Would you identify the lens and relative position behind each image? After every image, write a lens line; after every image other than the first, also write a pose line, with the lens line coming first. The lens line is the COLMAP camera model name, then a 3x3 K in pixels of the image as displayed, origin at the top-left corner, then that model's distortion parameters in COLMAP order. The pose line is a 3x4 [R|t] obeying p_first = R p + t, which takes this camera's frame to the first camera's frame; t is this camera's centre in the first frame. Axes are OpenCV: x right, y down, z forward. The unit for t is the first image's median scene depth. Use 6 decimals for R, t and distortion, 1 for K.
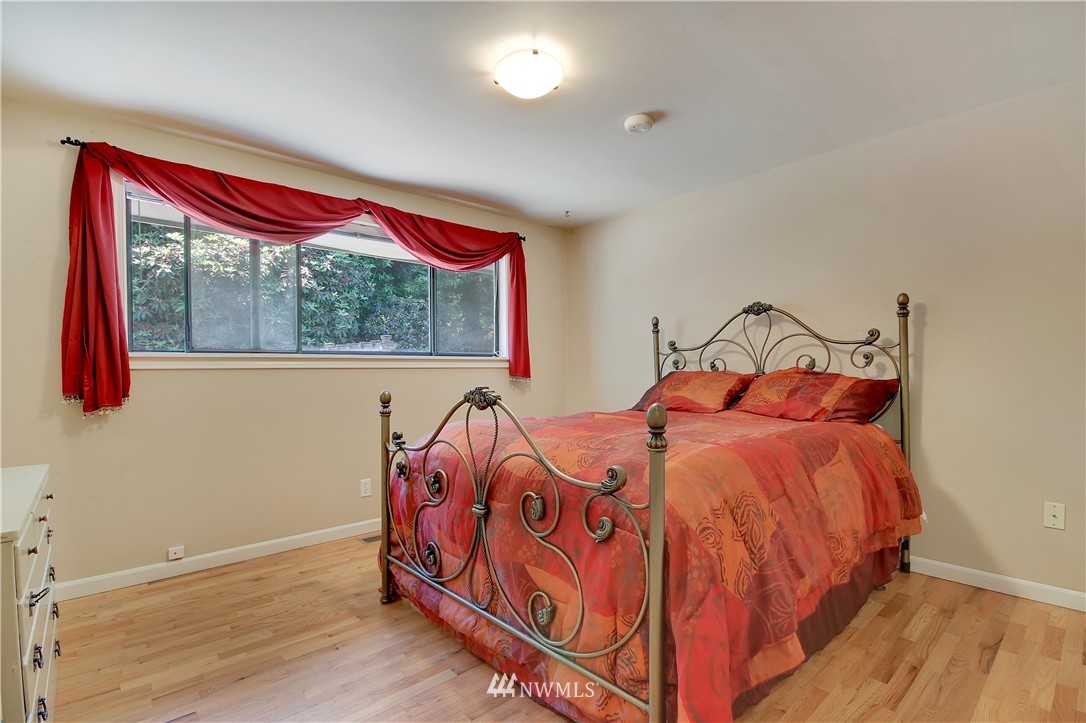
lens RADIAL K [[508.6, 0, 544.8], [0, 508.6, 371.4], [0, 0, 1]] dist [-0.010396, -0.000578]
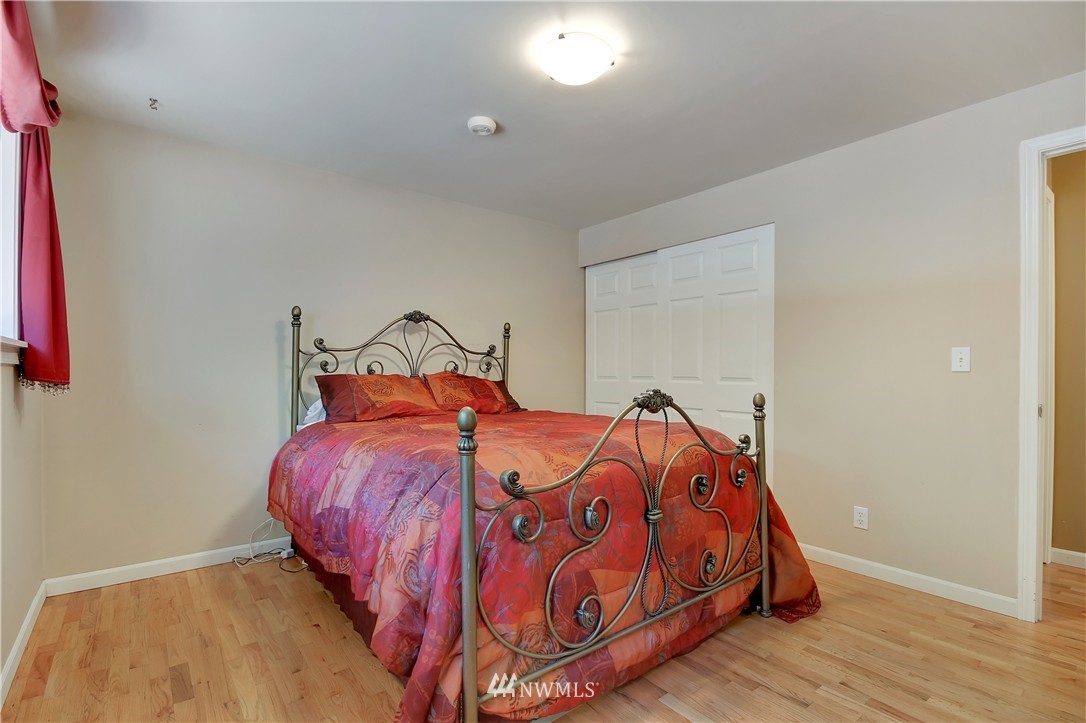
lens RADIAL K [[508.6, 0, 544.8], [0, 508.6, 371.4], [0, 0, 1]] dist [-0.010396, -0.000578]
pose [[0.064915, 0.011547, 0.997824, -0.687881], [0.000194, 0.999933, -0.011584, 0.005269], [-0.997891, 0.000946, 0.064909, 0.706448]]
